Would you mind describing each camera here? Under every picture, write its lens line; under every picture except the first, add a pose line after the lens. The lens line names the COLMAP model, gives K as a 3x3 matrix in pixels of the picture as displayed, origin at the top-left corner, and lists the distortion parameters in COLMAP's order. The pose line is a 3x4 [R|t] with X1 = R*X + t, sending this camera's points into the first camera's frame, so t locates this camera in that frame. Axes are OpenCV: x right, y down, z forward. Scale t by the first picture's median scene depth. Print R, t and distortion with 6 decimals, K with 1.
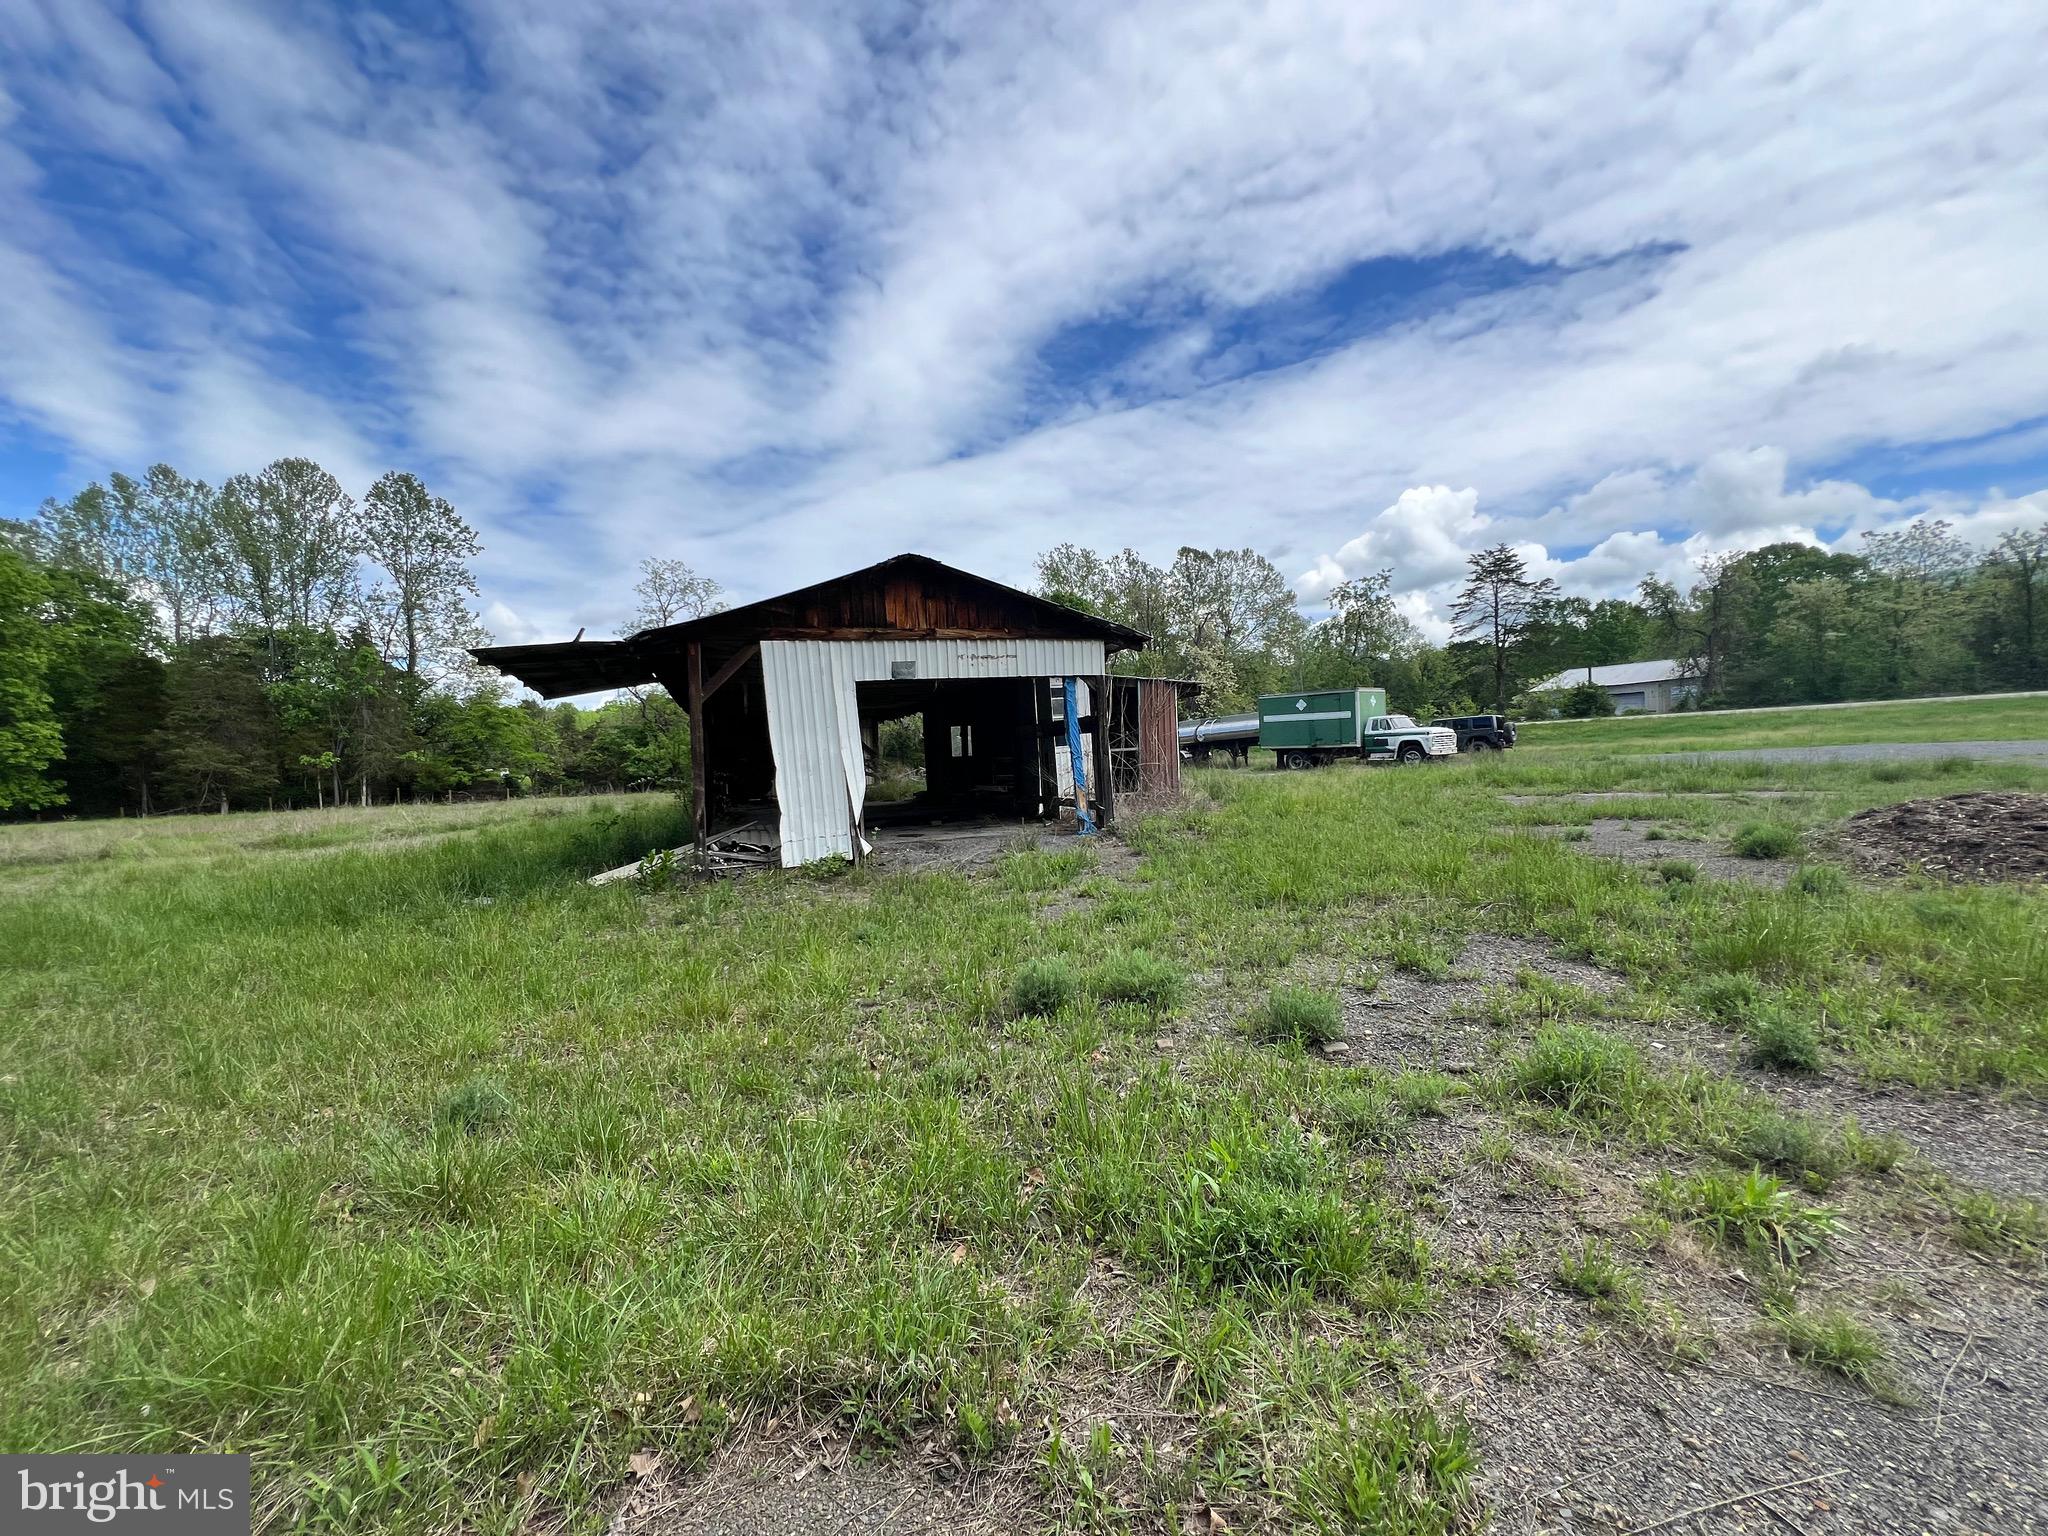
lens RADIAL K [[821.1, 0, 1020.8], [0, 821.1, 768.8], [0, 0, 1]] dist [-0.001426, 0.000894]
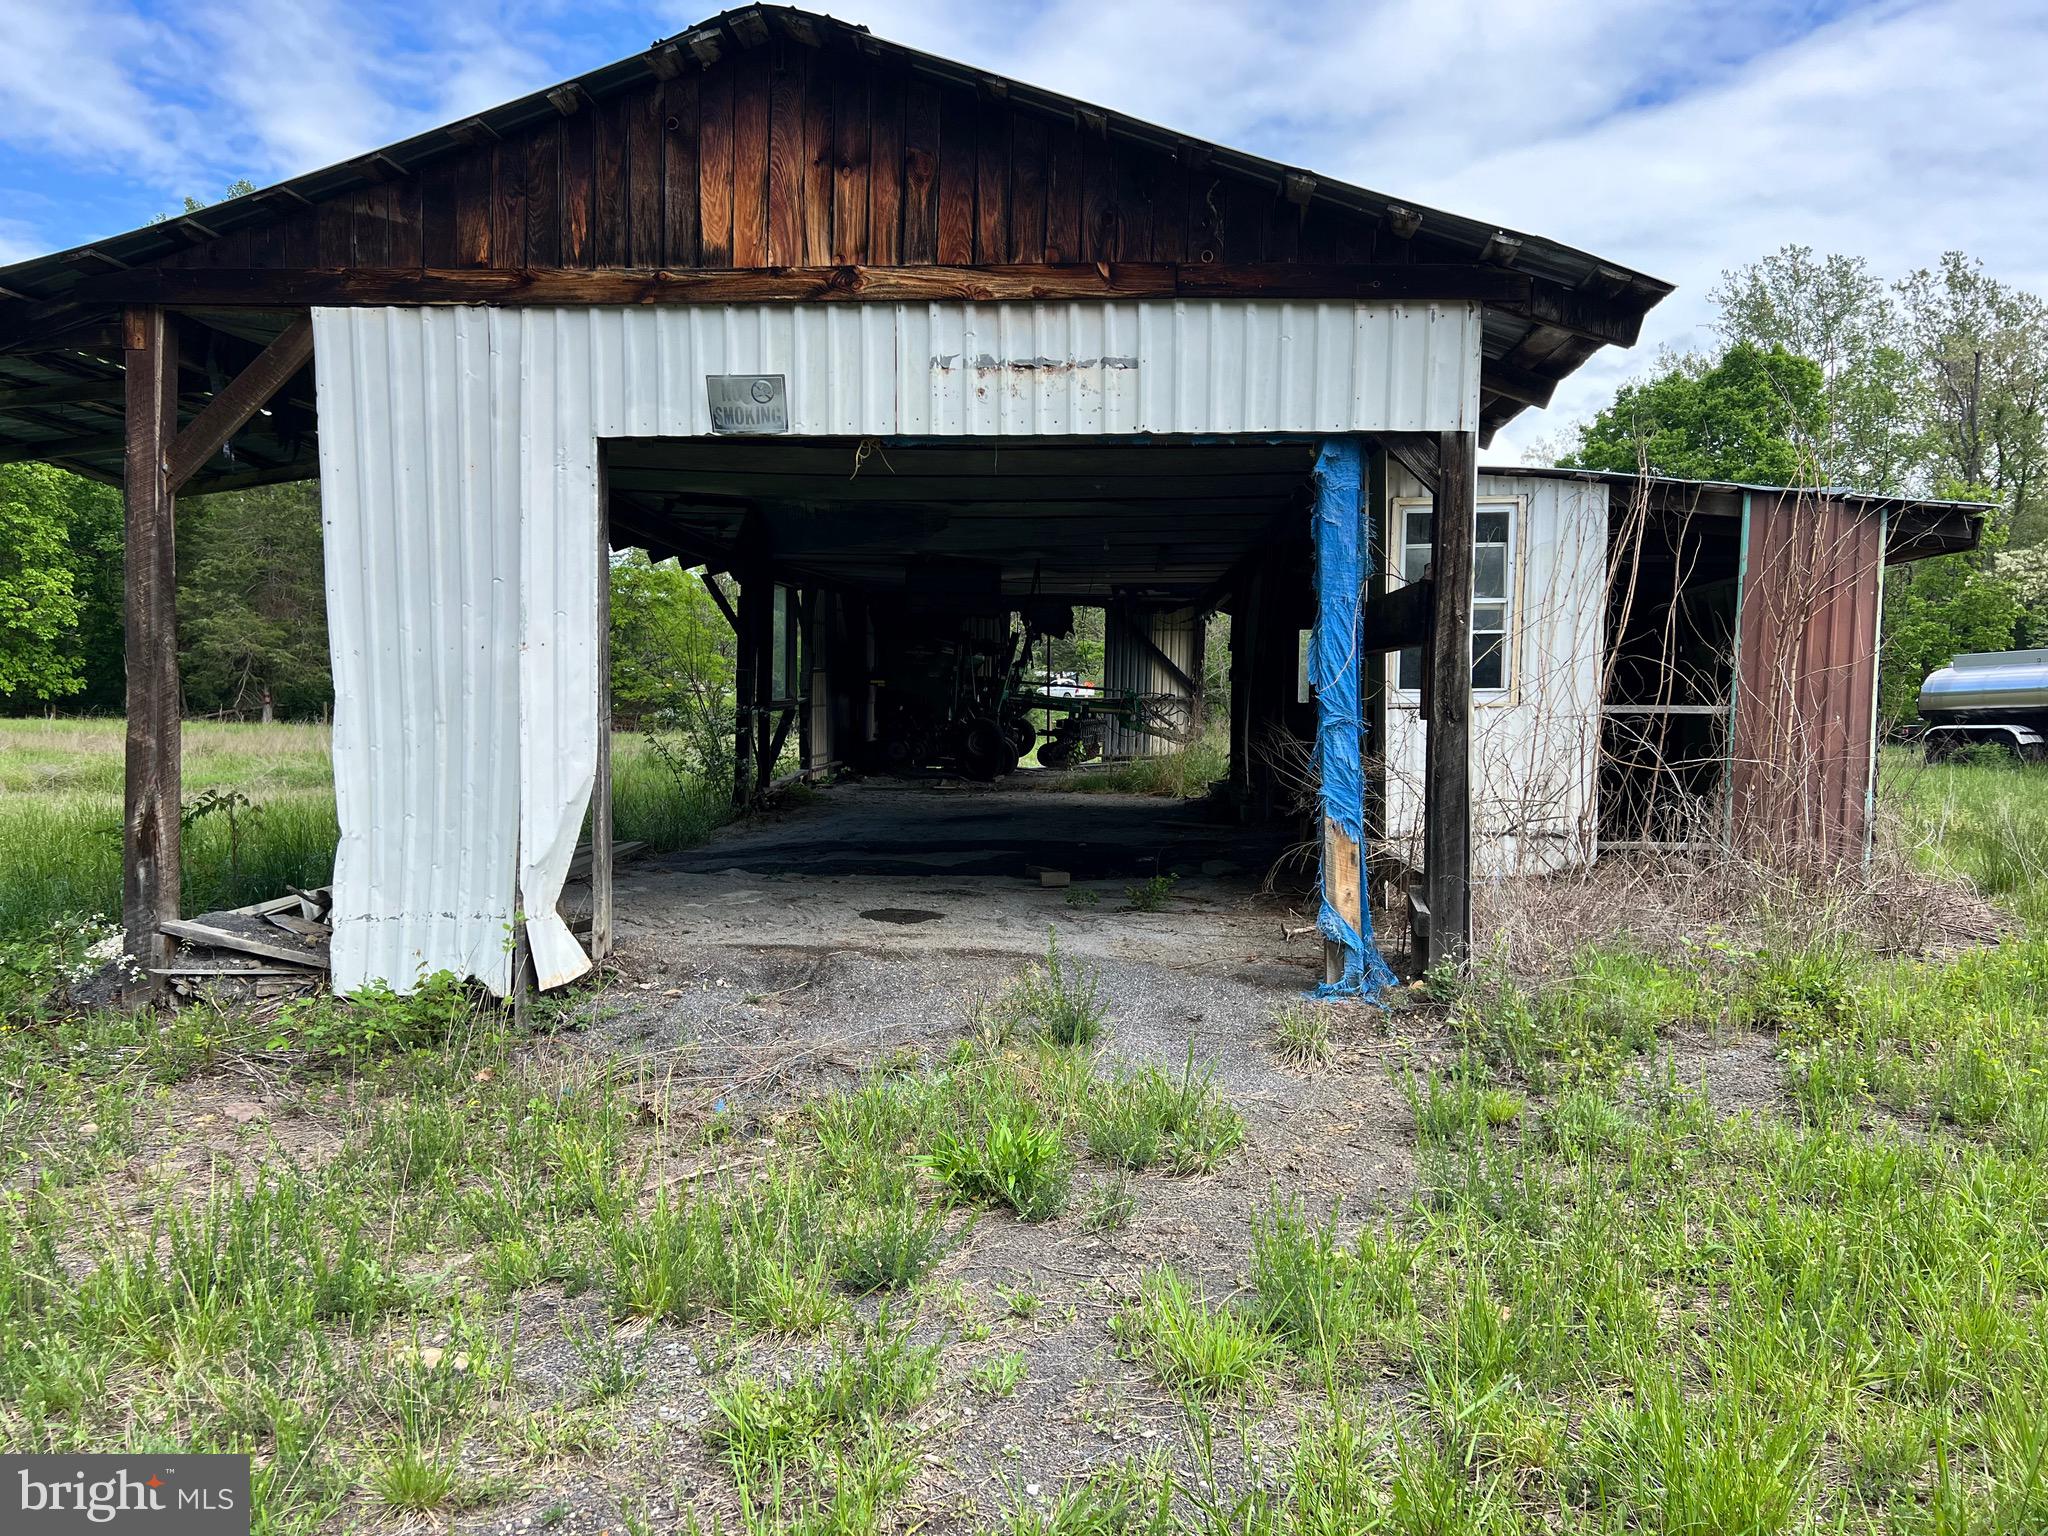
lens RADIAL K [[1479.7, 0, 1080.8], [0, 1479.7, 797.7], [0, 0, 1]] dist [0.021681, -0.028755]
pose [[0.919009, 0.086315, -0.384670, 0.191876], [-0.065687, 0.995624, 0.066473, -0.017405], [0.388725, -0.035821, 0.920657, 0.505330]]
